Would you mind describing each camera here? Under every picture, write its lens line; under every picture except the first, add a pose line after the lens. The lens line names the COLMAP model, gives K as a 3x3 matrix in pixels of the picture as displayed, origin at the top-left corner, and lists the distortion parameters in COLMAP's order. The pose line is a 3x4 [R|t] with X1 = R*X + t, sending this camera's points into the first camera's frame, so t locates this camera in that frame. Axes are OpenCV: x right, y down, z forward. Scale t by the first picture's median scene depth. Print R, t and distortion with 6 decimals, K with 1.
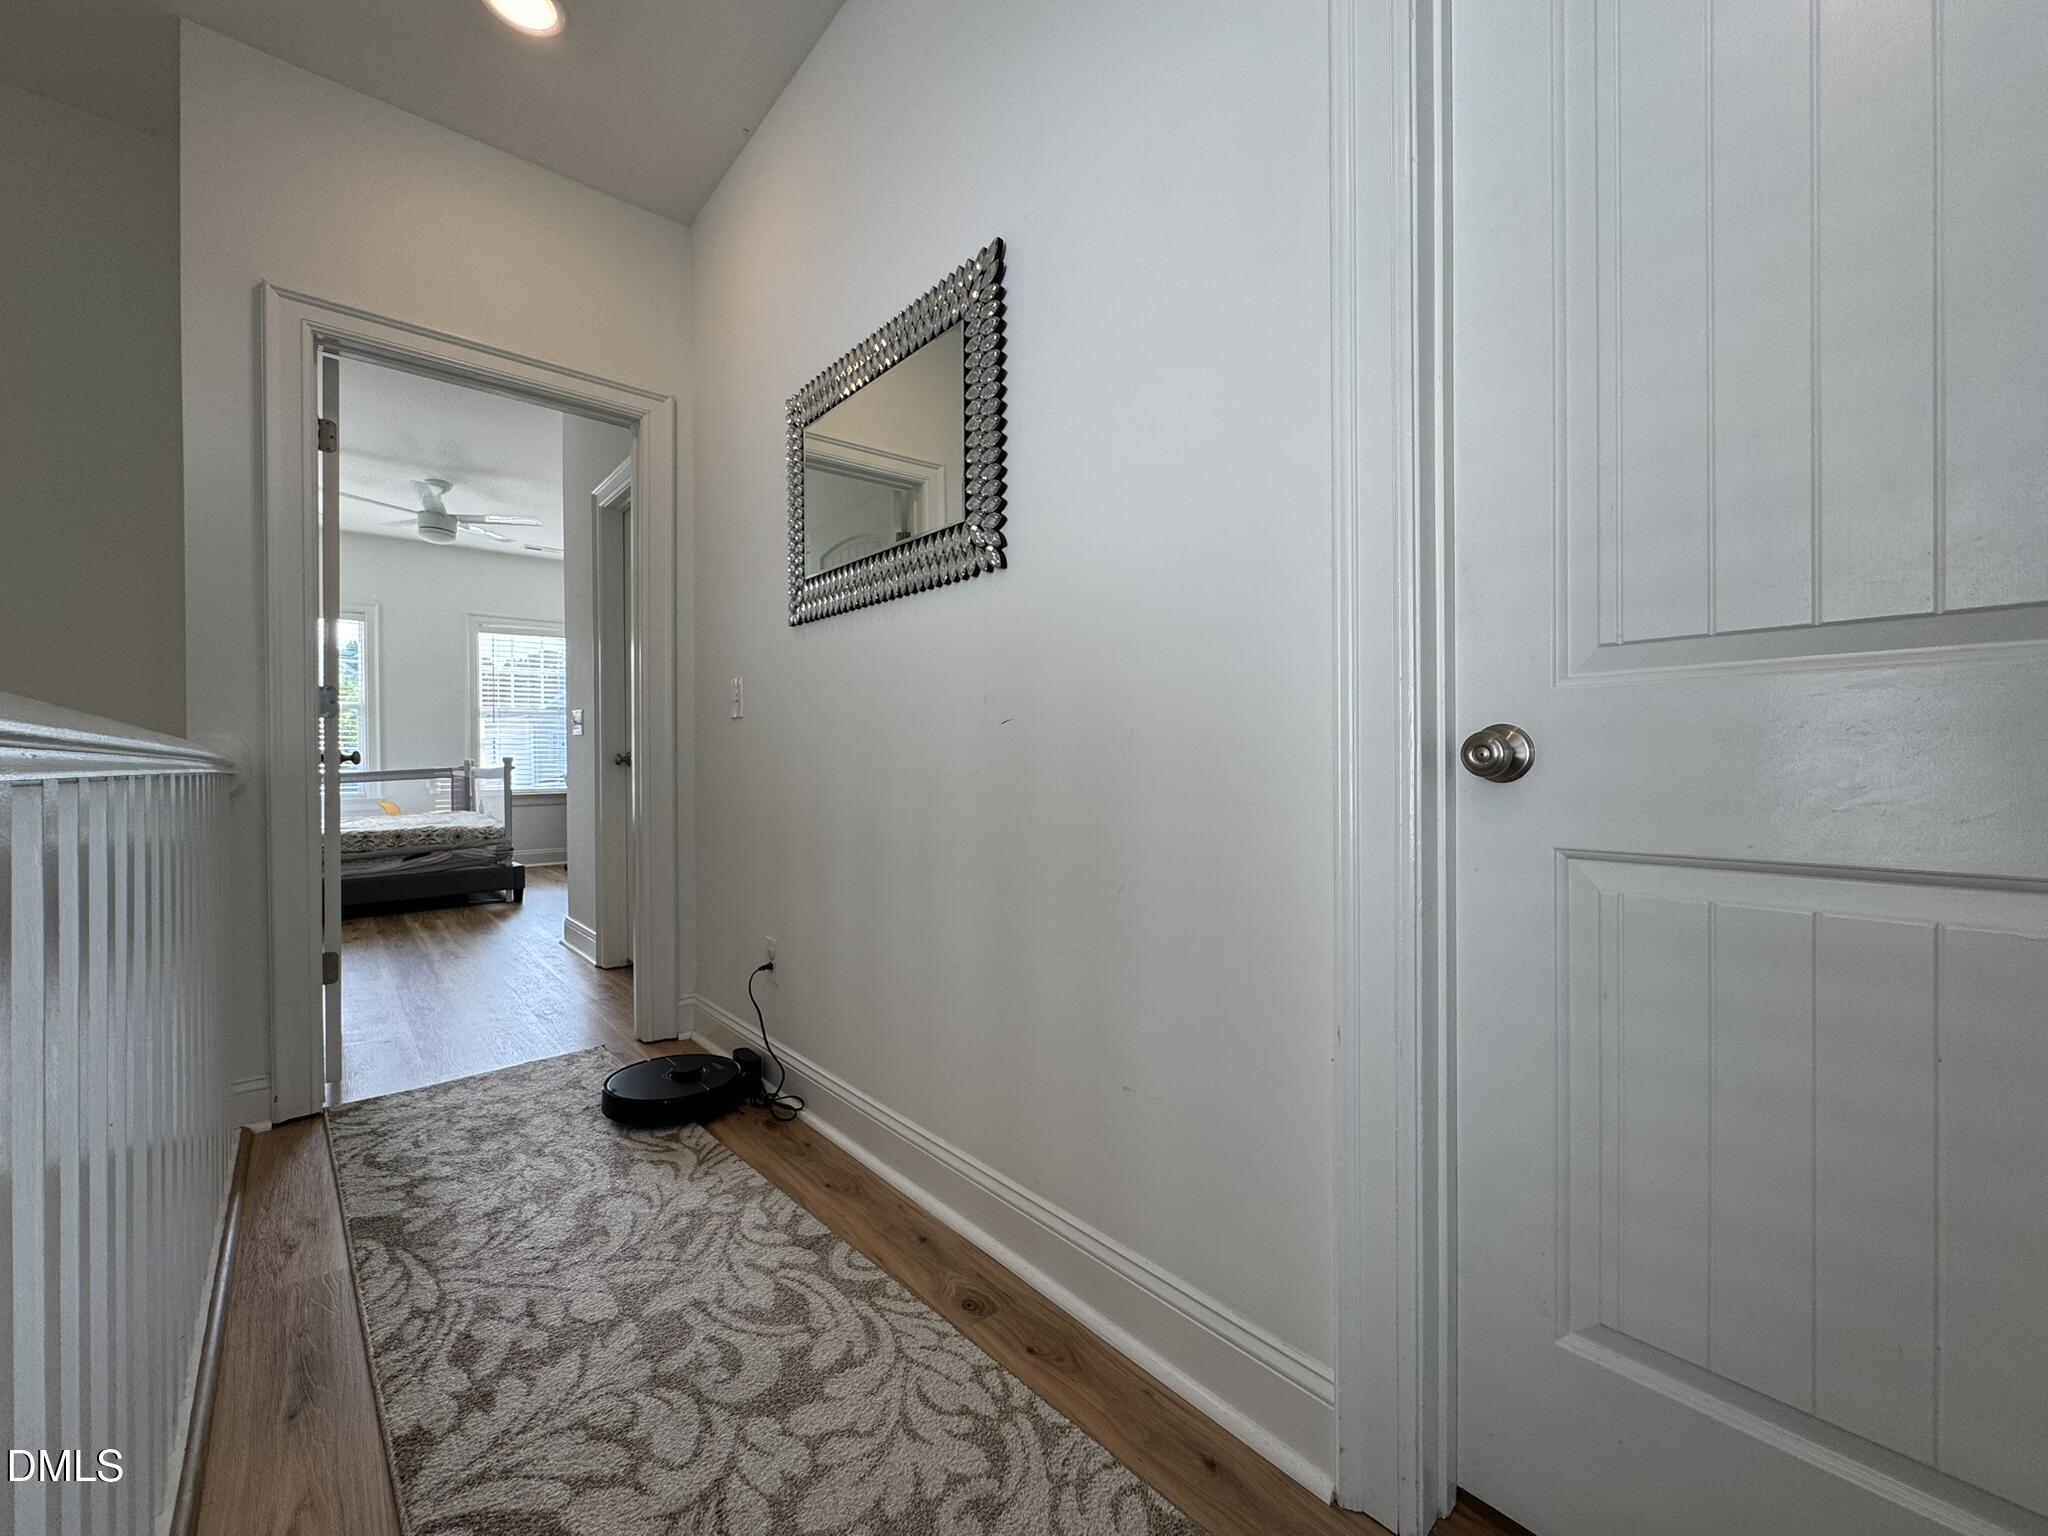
lens RADIAL K [[816.8, 0, 1027.5], [0, 816.8, 761.9], [0, 0, 1]] dist [-0.002856, 0.000358]
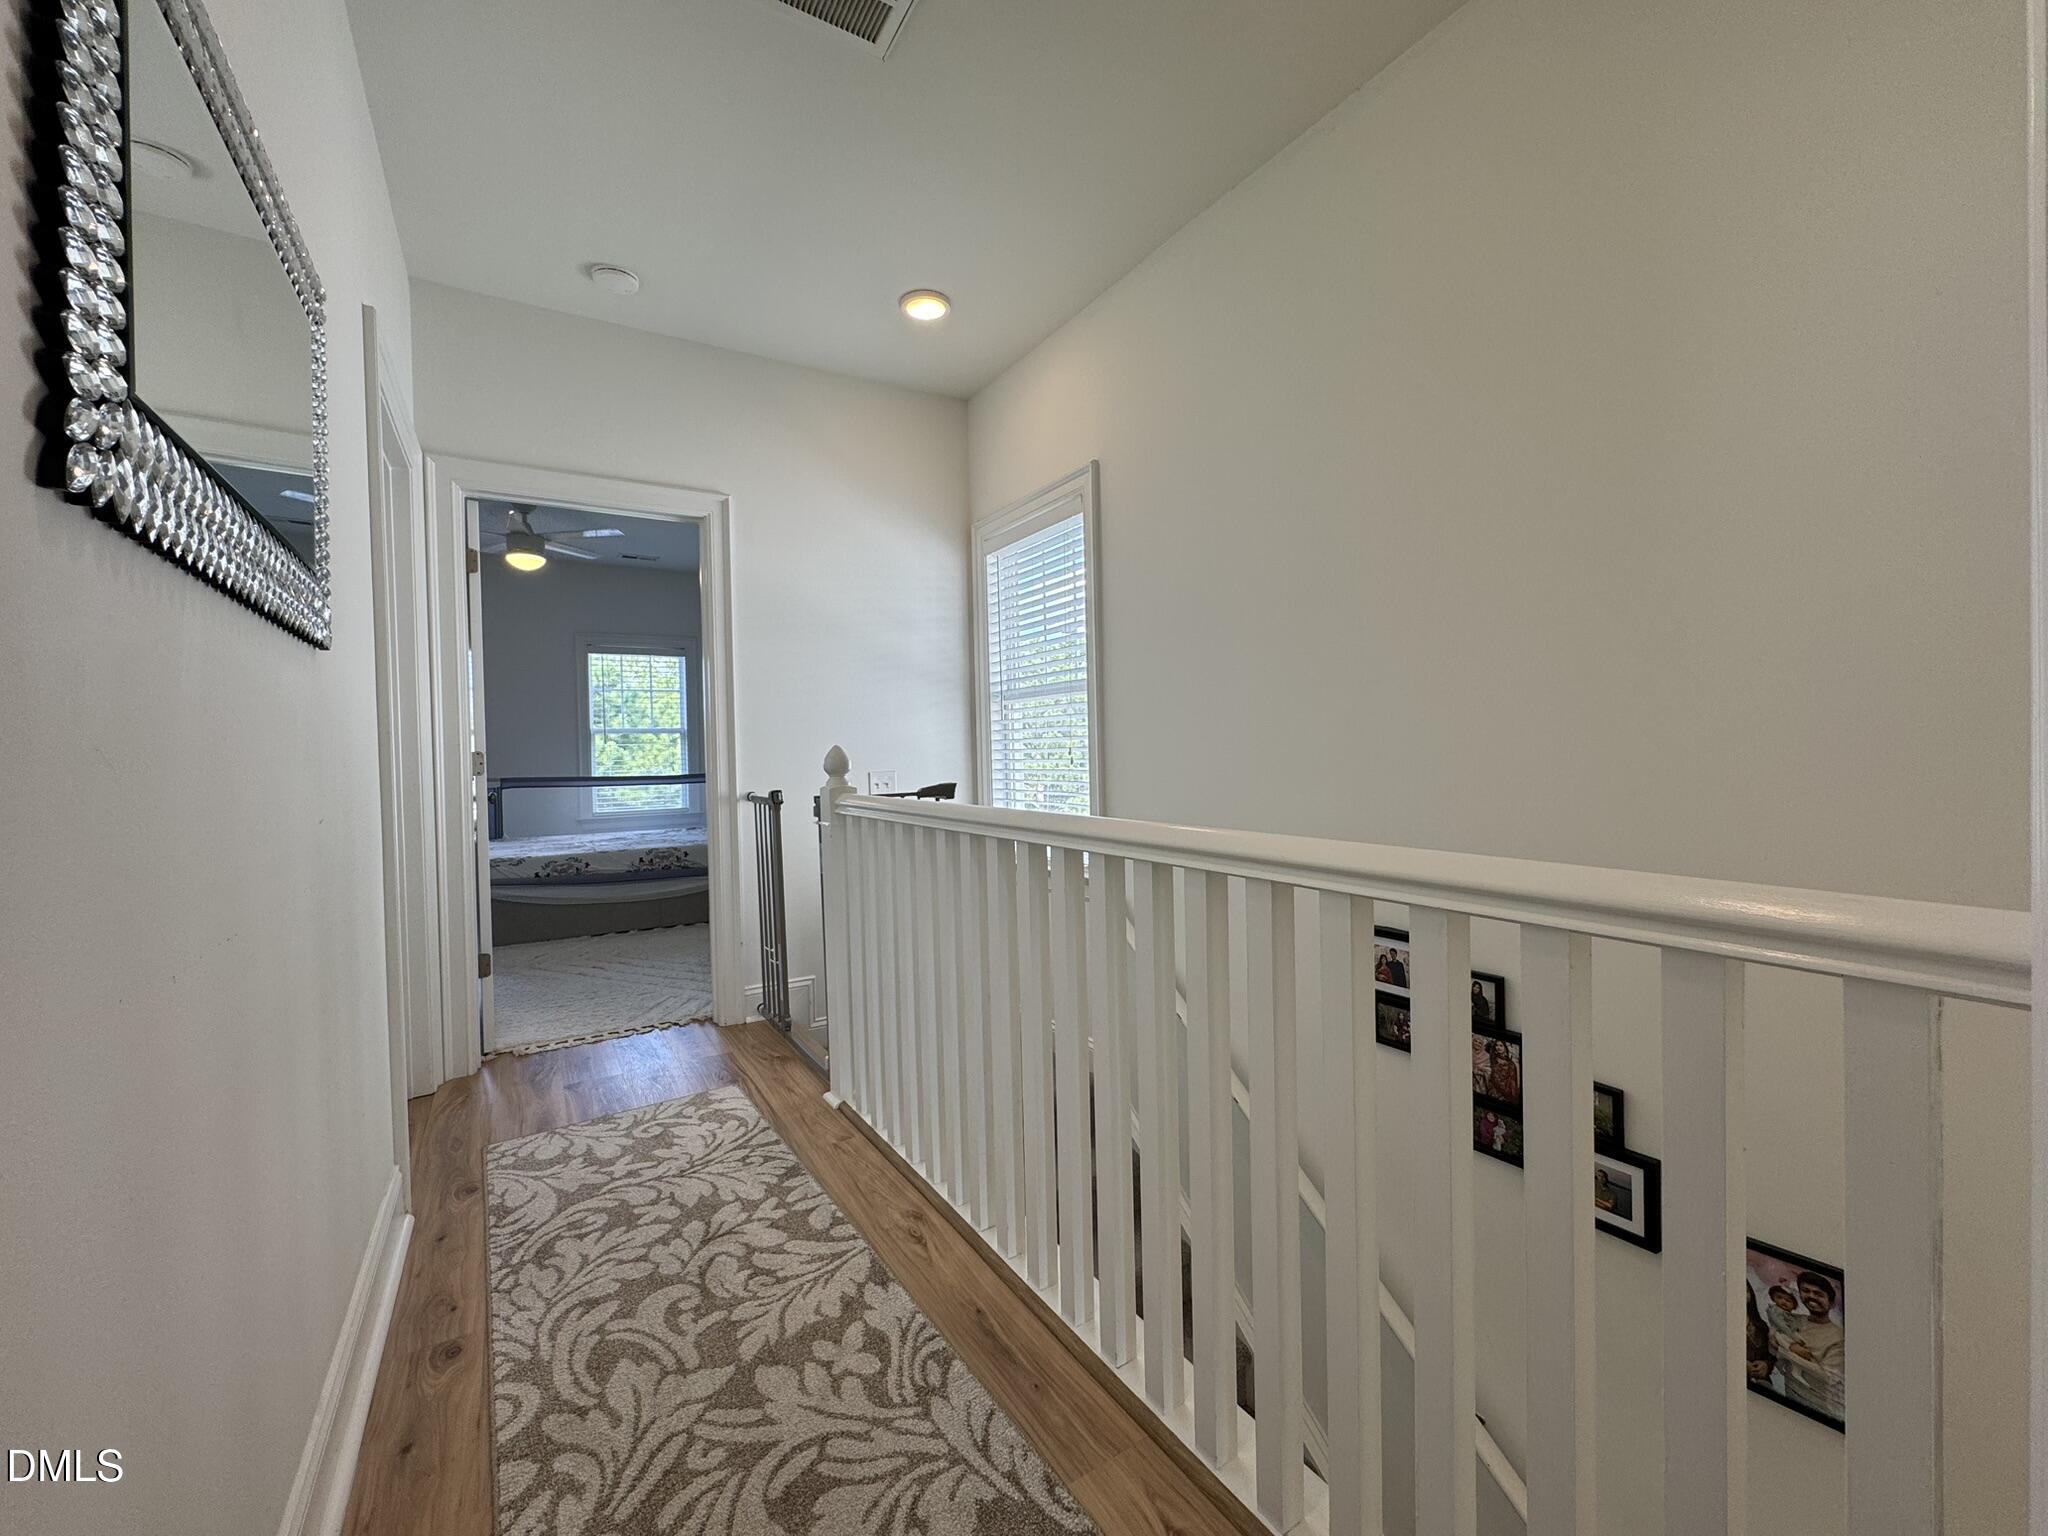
lens RADIAL K [[816.8, 0, 1030.1], [0, 816.8, 766.0], [0, 0, 1]] dist [-0.002856, 0.000358]
pose [[-0.987587, 0.022282, 0.155486, -1.195616], [0.025646, 0.999478, 0.019659, -0.138255], [-0.154967, 0.023403, -0.987642, 2.273955]]
